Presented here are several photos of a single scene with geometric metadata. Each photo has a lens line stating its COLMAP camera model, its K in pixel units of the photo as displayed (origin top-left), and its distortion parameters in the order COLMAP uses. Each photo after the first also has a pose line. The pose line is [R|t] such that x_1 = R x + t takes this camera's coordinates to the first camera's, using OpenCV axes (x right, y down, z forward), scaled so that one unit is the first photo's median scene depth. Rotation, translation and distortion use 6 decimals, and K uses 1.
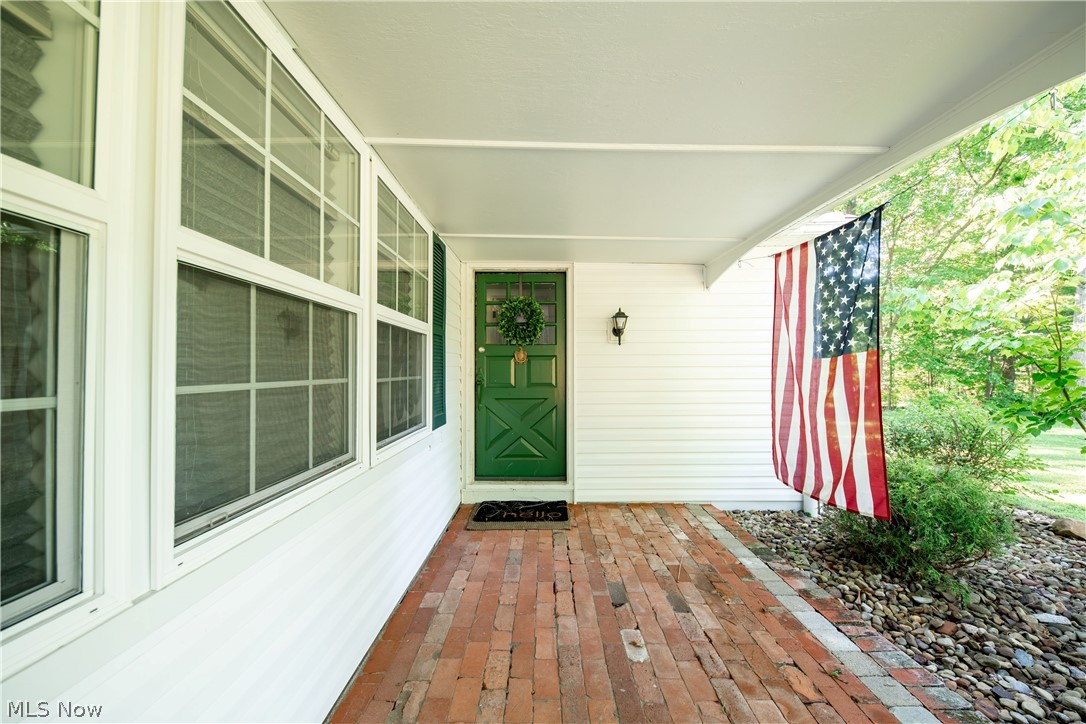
lens RADIAL K [[396.5, 0, 545.4], [0, 396.5, 360.6], [0, 0, 1]] dist [-0.003244, -0.001131]
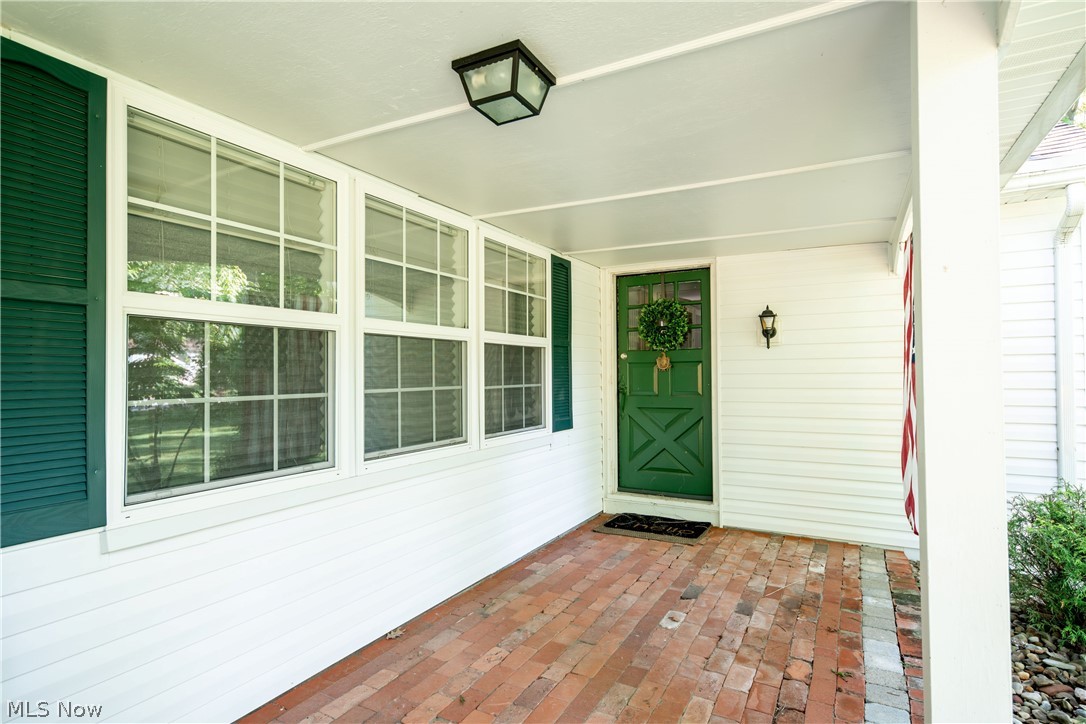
lens RADIAL K [[563.6, 0, 547.3], [0, 563.6, 363.5], [0, 0, 1]] dist [0.005924, -0.000428]
pose [[0.876710, -0.011876, -0.480873, 0.447219], [0.014870, 0.999887, 0.002418, -0.021827], [0.480790, -0.009270, 0.876787, -0.384917]]
